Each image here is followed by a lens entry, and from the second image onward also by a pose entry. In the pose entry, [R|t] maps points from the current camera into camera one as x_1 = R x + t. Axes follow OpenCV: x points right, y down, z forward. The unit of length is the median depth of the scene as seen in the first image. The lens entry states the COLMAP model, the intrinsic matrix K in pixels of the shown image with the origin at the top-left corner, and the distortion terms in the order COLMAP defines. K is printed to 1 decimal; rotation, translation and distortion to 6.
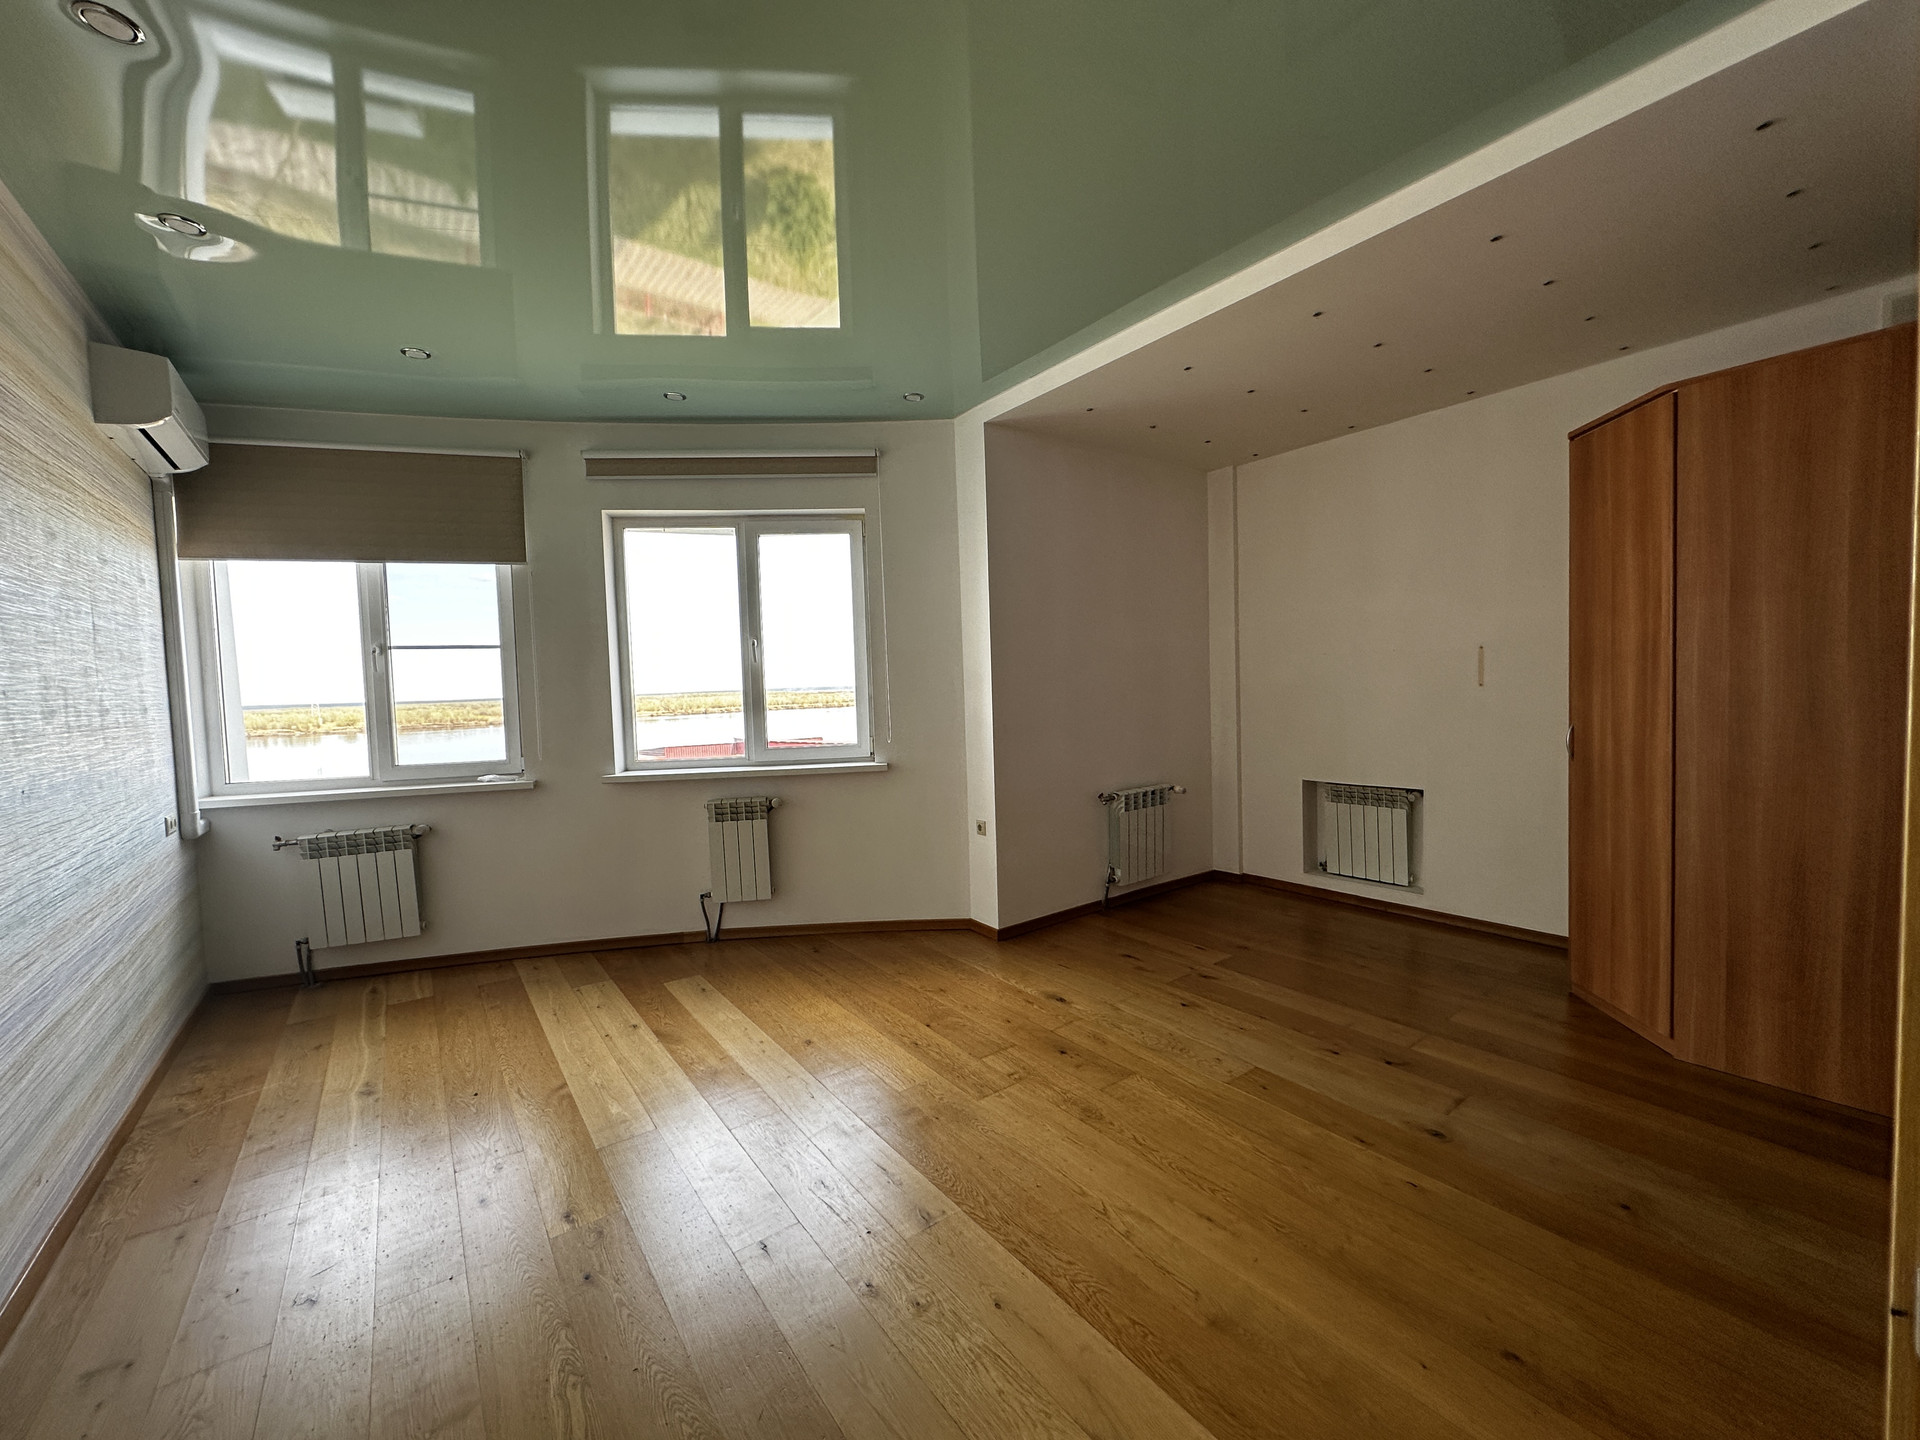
lens RADIAL K [[767.4, 0, 960.0], [0, 767.4, 720.0], [0, 0, 1]] dist [-0.001806, 0.000147]
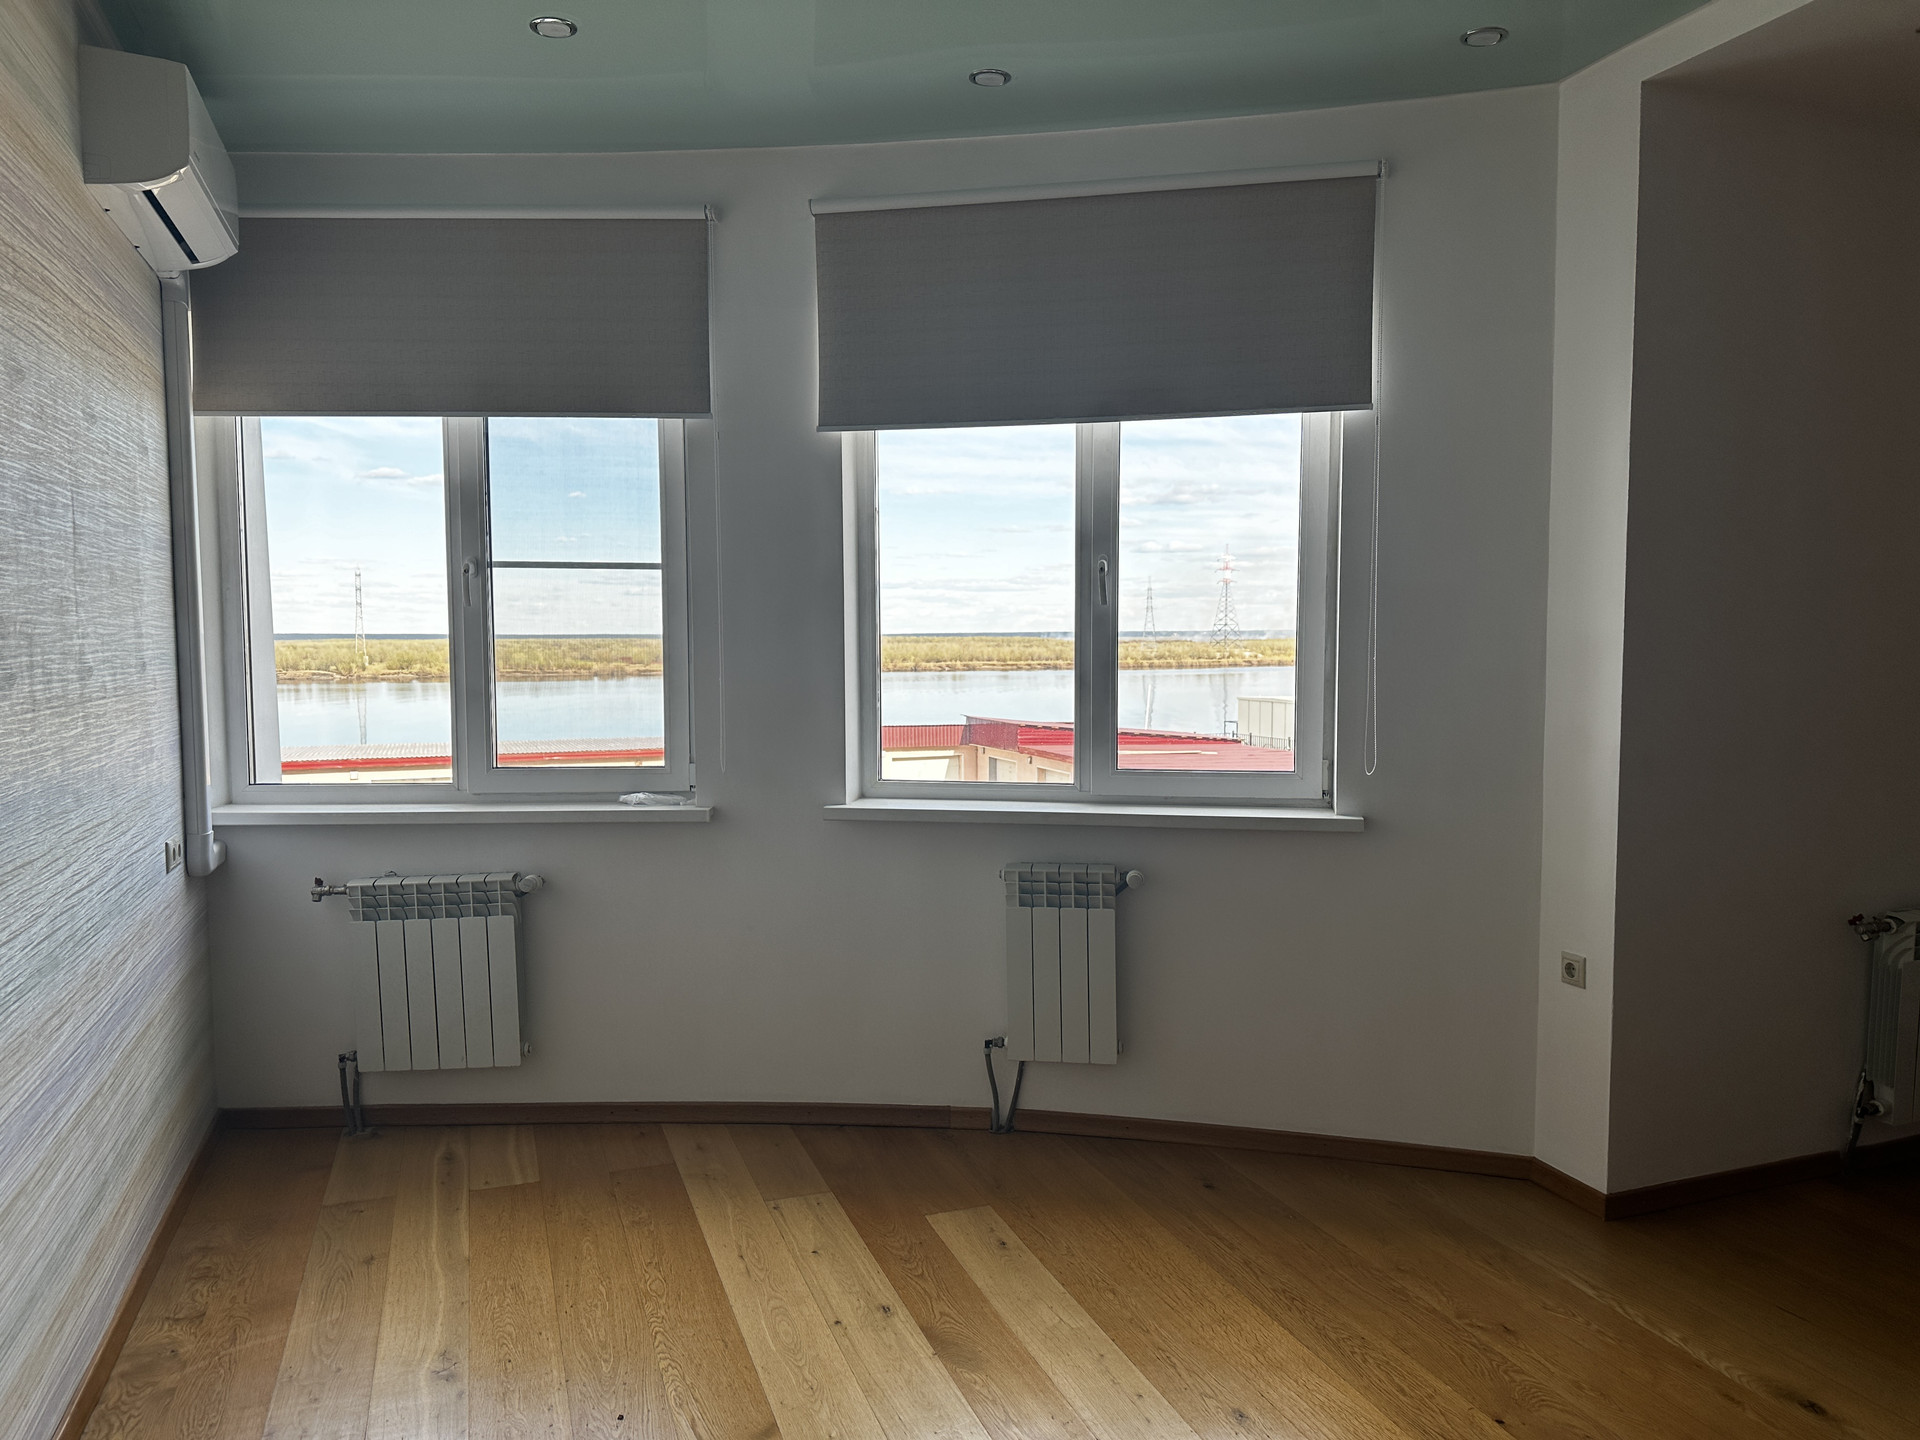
lens RADIAL K [[1346.8, 0, 960.0], [0, 1346.8, 720.0], [0, 0, 1]] dist [0.055914, -0.062495]
pose [[0.959495, 0.046481, -0.277866, -0.125722], [-0.039954, 0.998777, 0.029110, -0.023246], [0.278879, -0.016829, 0.960179, 0.127159]]
